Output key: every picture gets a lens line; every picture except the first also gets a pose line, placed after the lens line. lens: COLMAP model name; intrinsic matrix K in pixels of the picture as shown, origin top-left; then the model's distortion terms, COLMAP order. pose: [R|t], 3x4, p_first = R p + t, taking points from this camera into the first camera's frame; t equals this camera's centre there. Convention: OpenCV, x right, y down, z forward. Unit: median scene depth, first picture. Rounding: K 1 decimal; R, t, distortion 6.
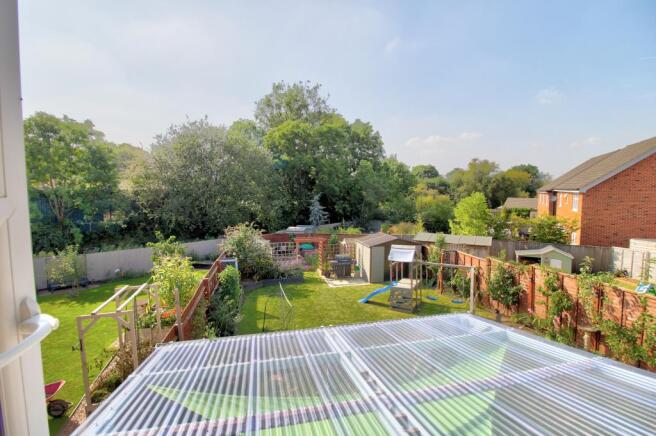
lens RADIAL K [[305.4, 0, 326.7], [0, 305.4, 219.0], [0, 0, 1]] dist [-0.016885, -0.003236]
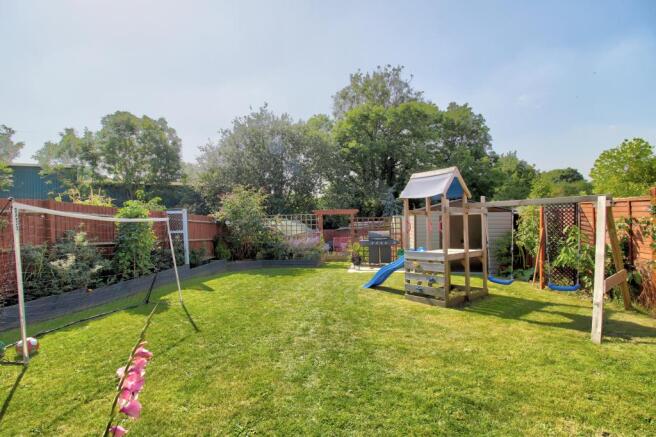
lens RADIAL K [[305.4, 0, 327.8], [0, 305.4, 217.2], [0, 0, 1]] dist [-0.016885, -0.003236]
pose [[0.932519, -0.016221, -0.360756, 0.086919], [-0.016654, 0.995996, -0.087832, 0.067550], [0.360737, 0.087914, 0.928515, 0.154568]]
